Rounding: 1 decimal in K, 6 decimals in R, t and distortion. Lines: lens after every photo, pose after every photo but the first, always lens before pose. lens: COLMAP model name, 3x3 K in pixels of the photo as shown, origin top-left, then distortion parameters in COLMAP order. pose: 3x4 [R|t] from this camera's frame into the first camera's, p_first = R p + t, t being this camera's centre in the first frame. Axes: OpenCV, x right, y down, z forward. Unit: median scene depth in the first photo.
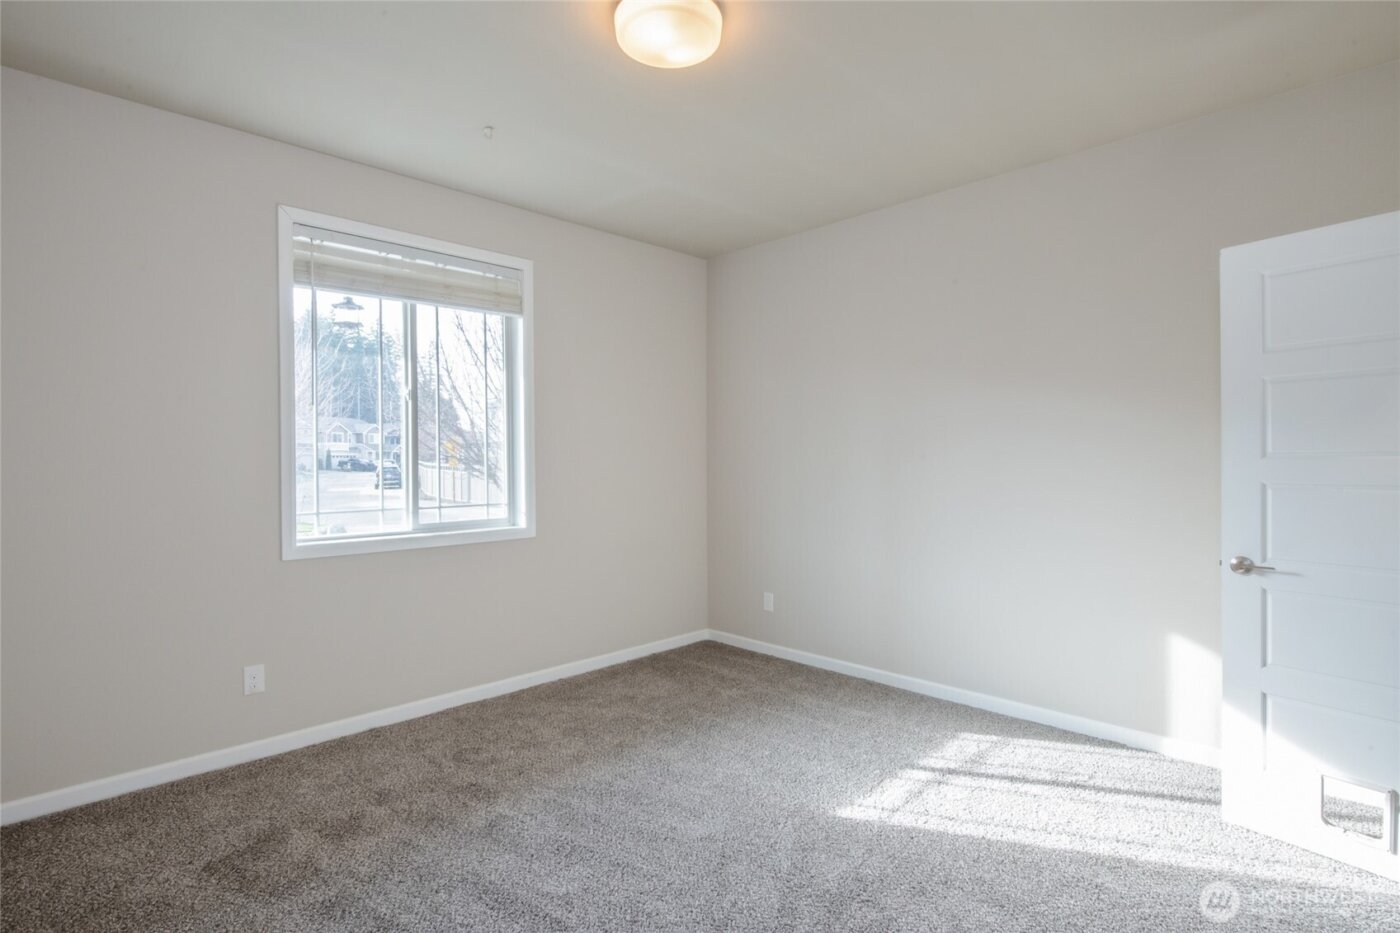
lens RADIAL K [[686.0, 0, 700.0], [0, 686.0, 466.5], [0, 0, 1]] dist [0.002912, 0.000687]
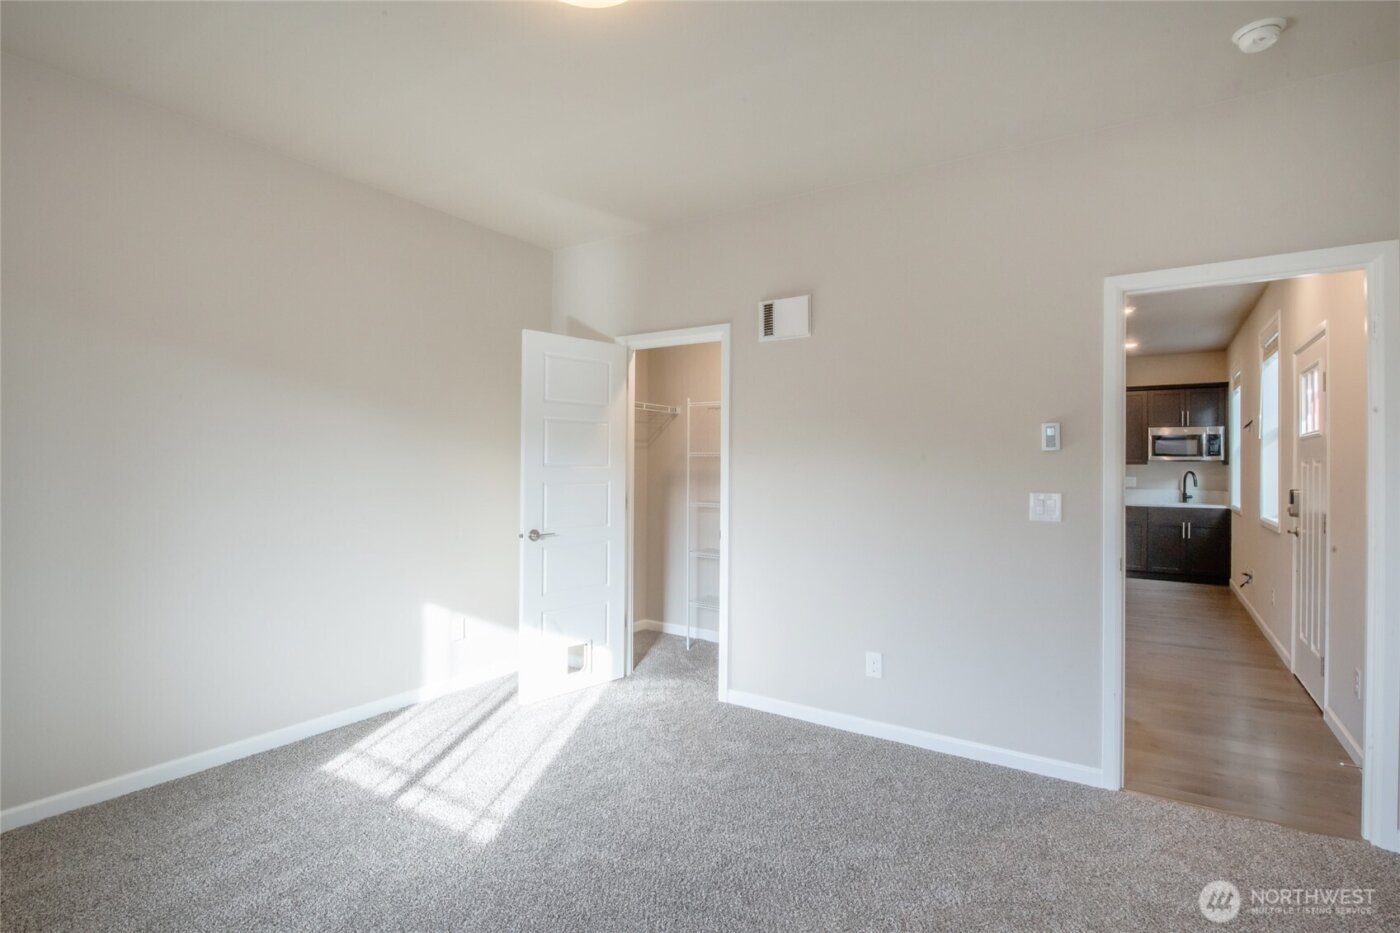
lens RADIAL K [[686.0, 0, 700.0], [0, 686.0, 466.5], [0, 0, 1]] dist [0.002912, 0.000687]
pose [[-0.198387, 0.006565, 0.980102, -0.688614], [-0.002608, 0.999970, -0.007226, -0.001129], [-0.980120, -0.003990, -0.198364, 0.799197]]
